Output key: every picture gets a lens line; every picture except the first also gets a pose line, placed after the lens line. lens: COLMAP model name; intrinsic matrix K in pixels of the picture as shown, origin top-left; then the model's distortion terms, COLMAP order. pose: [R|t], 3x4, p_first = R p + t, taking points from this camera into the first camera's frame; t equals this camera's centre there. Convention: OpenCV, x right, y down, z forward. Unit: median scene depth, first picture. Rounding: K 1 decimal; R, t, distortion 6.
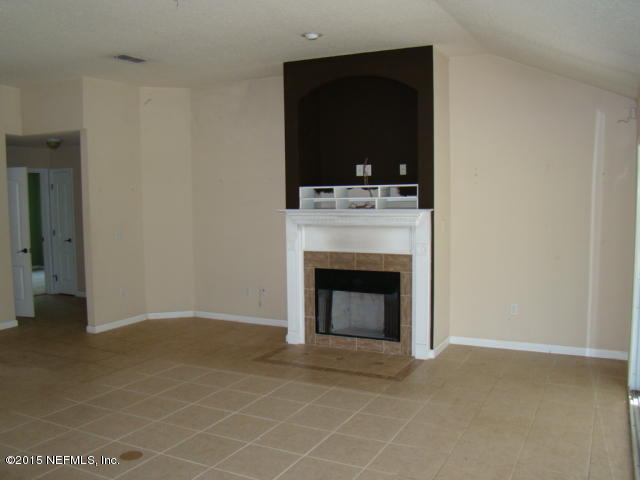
lens RADIAL K [[583.2, 0, 320.0], [0, 583.2, 240.0], [0, 0, 1]] dist [-0.129472, -0.002592]
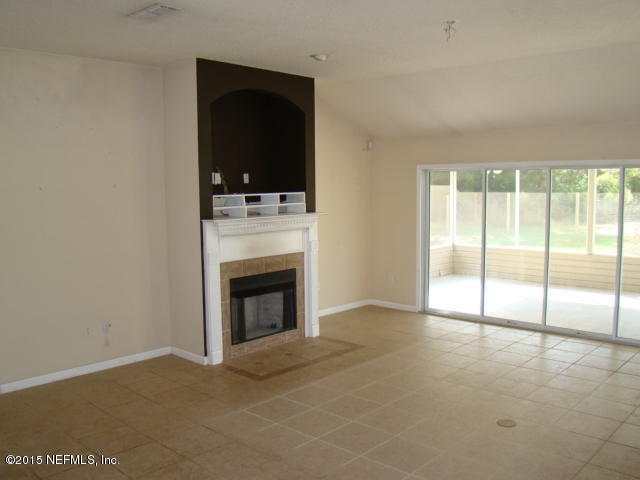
lens RADIAL K [[583.2, 0, 320.0], [0, 583.2, 240.0], [0, 0, 1]] dist [-0.129472, -0.002592]
pose [[0.274451, -0.081661, 0.958127, -0.901336], [0.085015, 0.994546, 0.060413, -0.062712], [-0.957835, 0.064875, 0.279897, 0.587704]]
